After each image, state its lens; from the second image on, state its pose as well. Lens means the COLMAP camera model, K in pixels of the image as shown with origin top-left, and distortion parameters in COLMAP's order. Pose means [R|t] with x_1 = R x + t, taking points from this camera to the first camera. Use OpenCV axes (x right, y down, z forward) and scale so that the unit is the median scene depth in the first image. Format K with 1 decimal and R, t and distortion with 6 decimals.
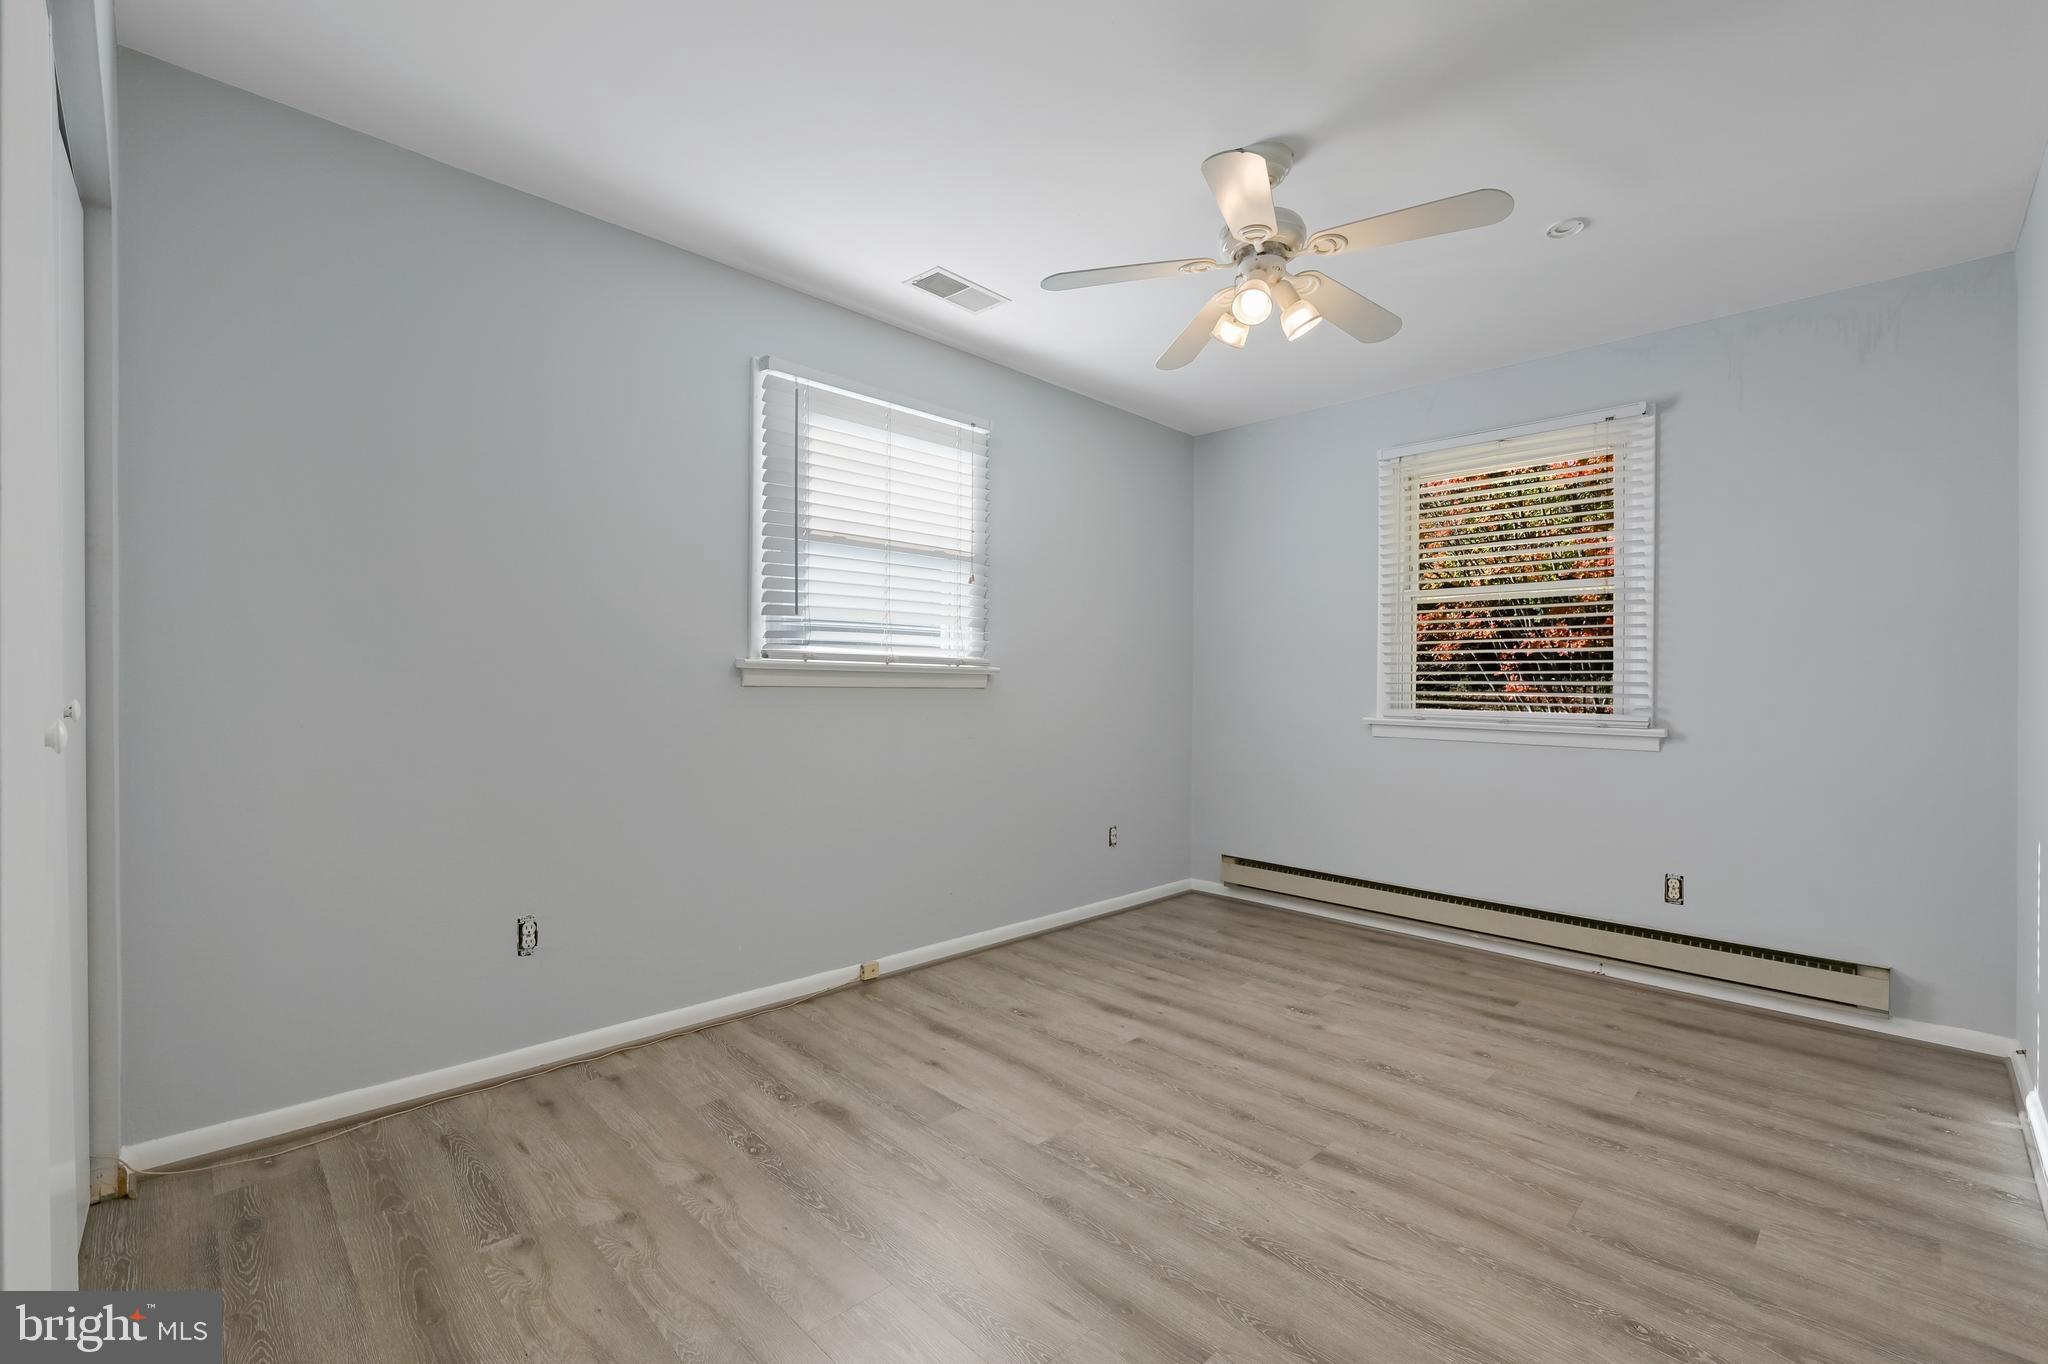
lens RADIAL K [[867.9, 0, 1025.7], [0, 867.9, 691.0], [0, 0, 1]] dist [-0.009589, -0.000511]
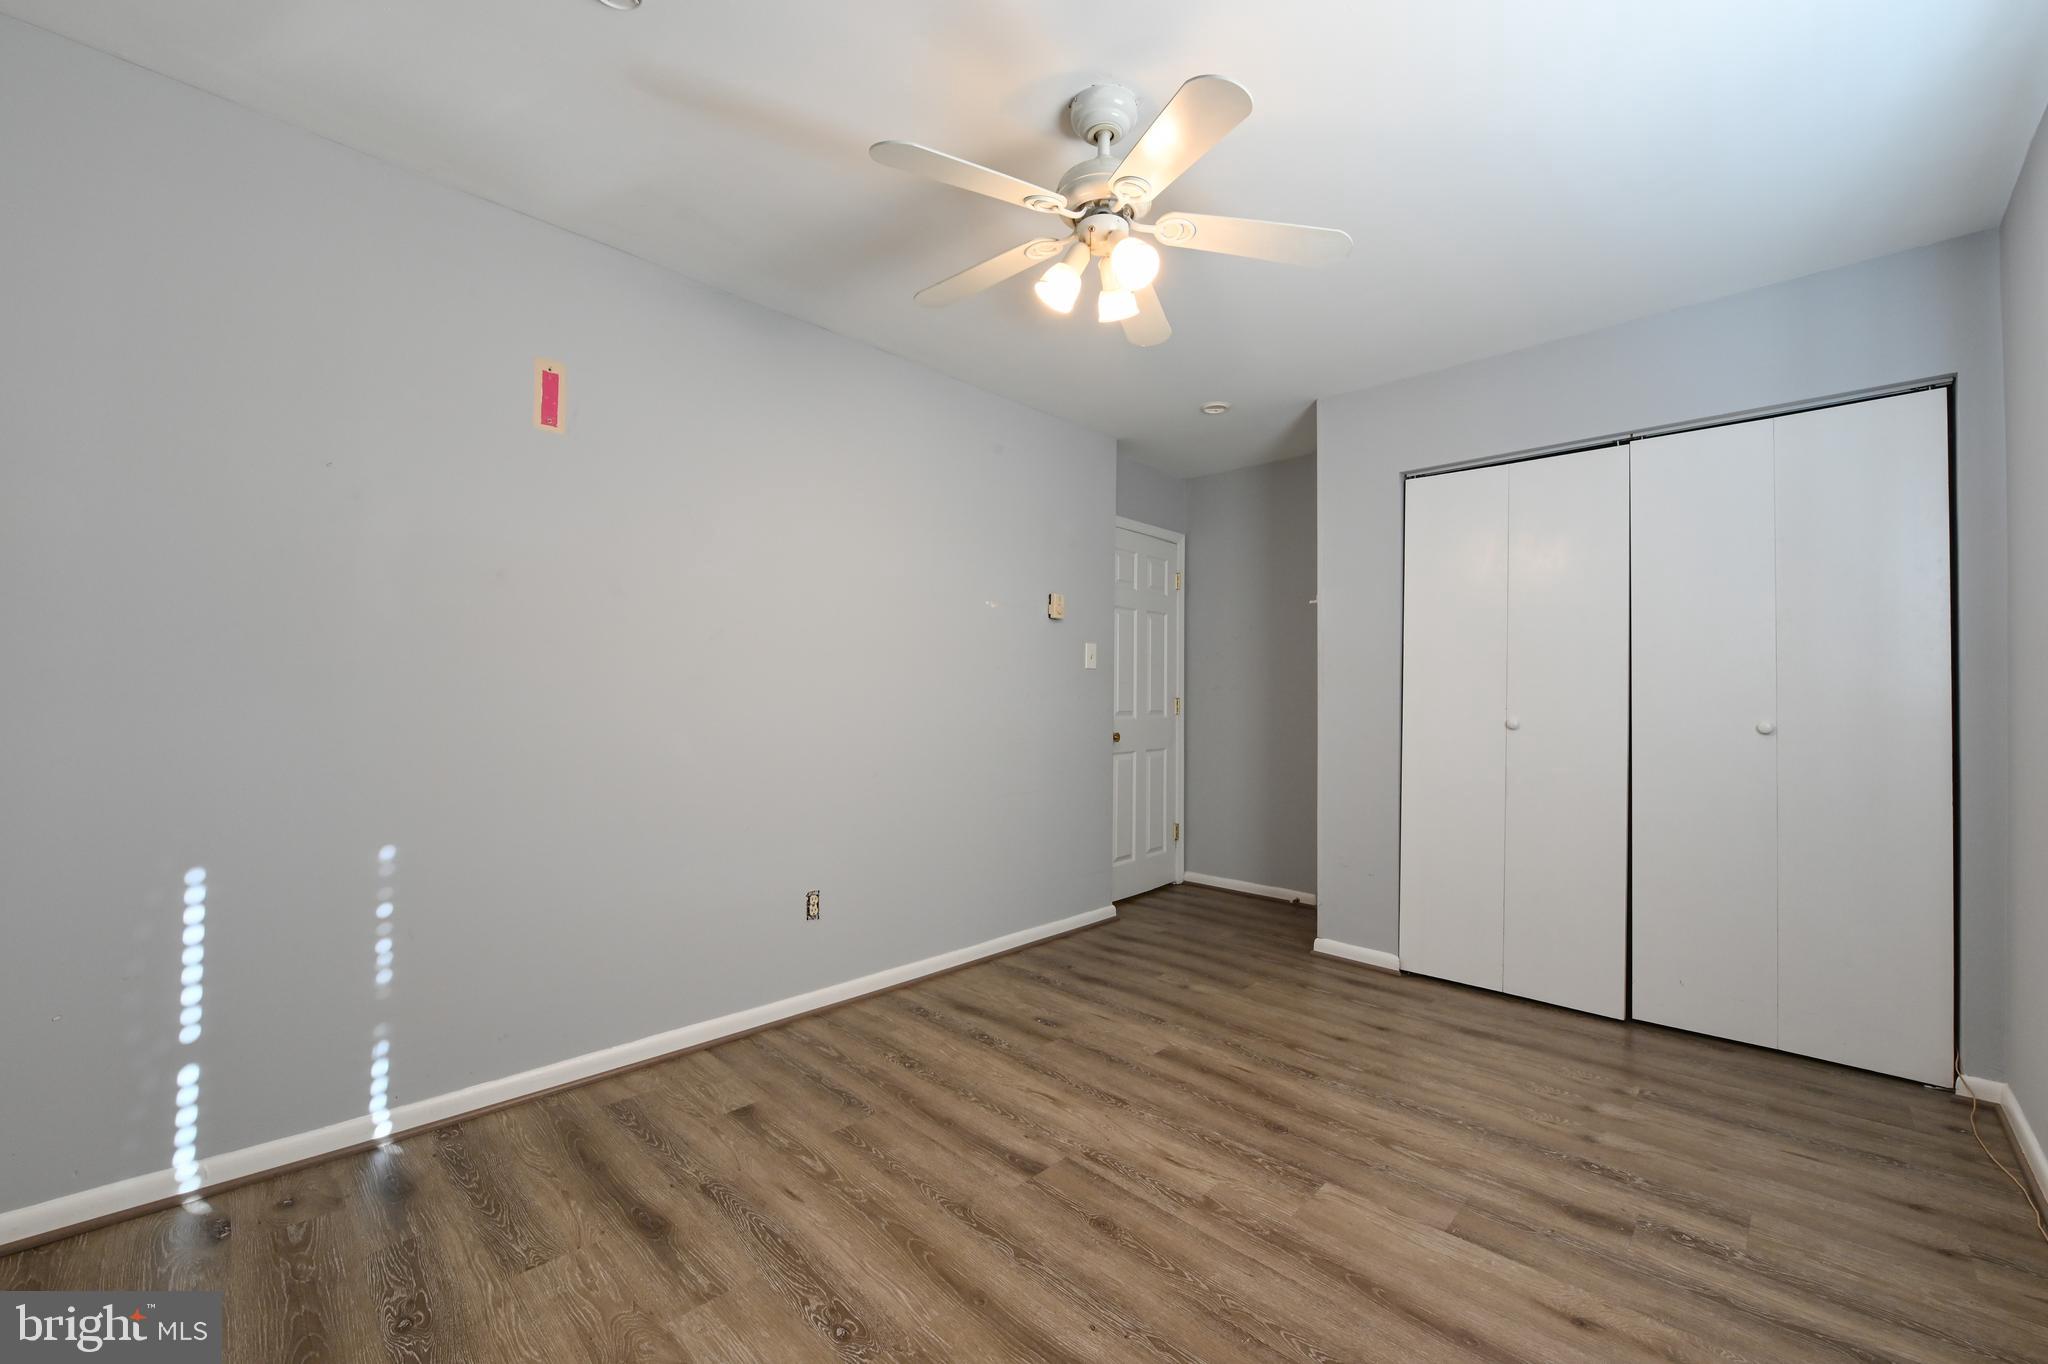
lens RADIAL K [[817.5, 0, 1024.0], [0, 817.5, 682.0], [0, 0, 1]] dist [-0.011375, 0.000023]
pose [[-0.999639, -0.019701, -0.018264, 0.374855], [-0.019486, 0.999740, -0.011876, -0.014035], [0.018494, -0.011516, -0.999763, 1.899554]]
